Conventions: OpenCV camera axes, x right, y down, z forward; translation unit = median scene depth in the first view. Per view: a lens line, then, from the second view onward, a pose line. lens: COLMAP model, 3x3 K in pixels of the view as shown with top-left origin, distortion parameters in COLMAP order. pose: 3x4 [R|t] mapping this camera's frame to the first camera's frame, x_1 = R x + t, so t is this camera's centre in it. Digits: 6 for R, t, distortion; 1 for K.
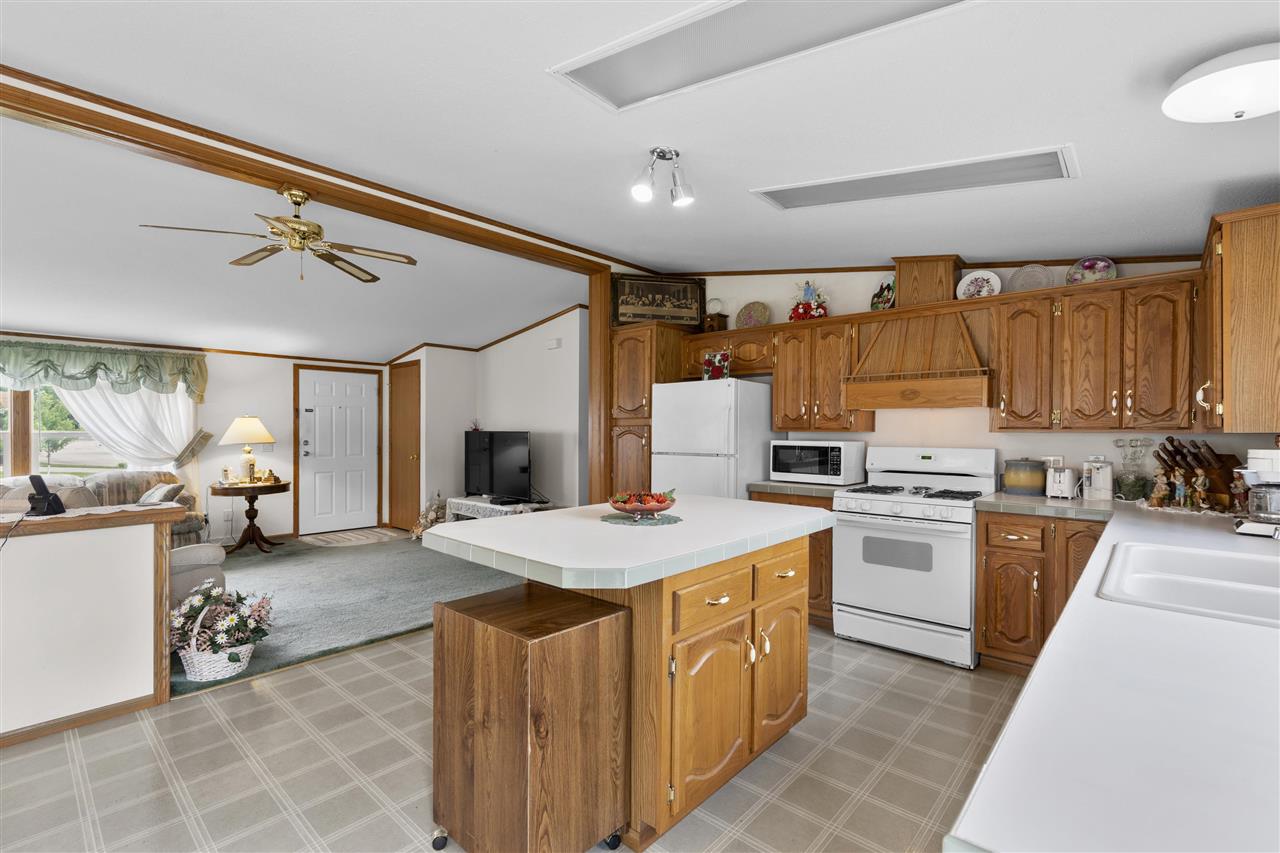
lens RADIAL K [[569.5, 0, 643.7], [0, 569.5, 433.7], [0, 0, 1]] dist [-0.004527, -0.000045]
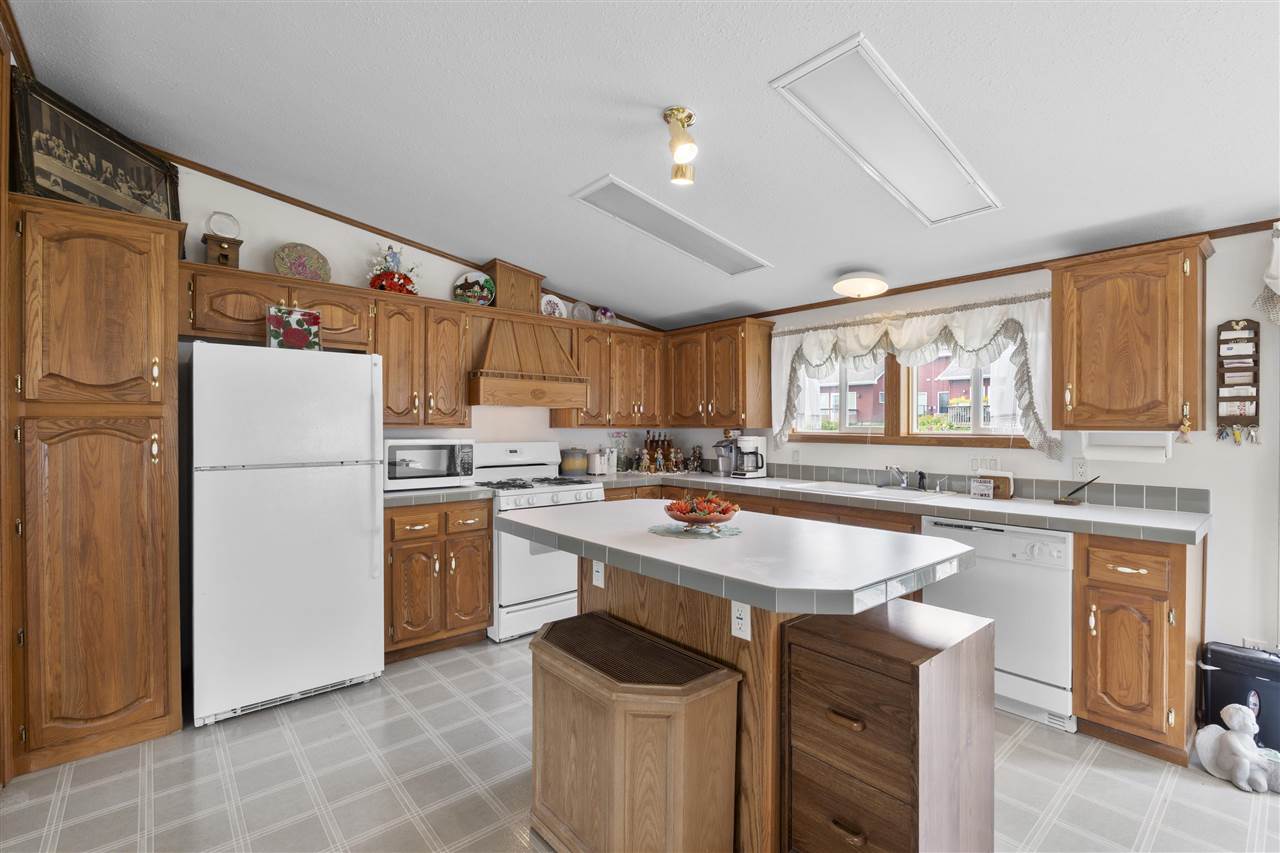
lens RADIAL K [[569.5, 0, 644.8], [0, 569.5, 425.1], [0, 0, 1]] dist [-0.004527, -0.000045]
pose [[0.127716, 0.001183, 0.991810, -0.478099], [0.006055, 0.999980, -0.001972, -0.004185], [-0.991792, 0.006257, 0.127706, 0.526507]]
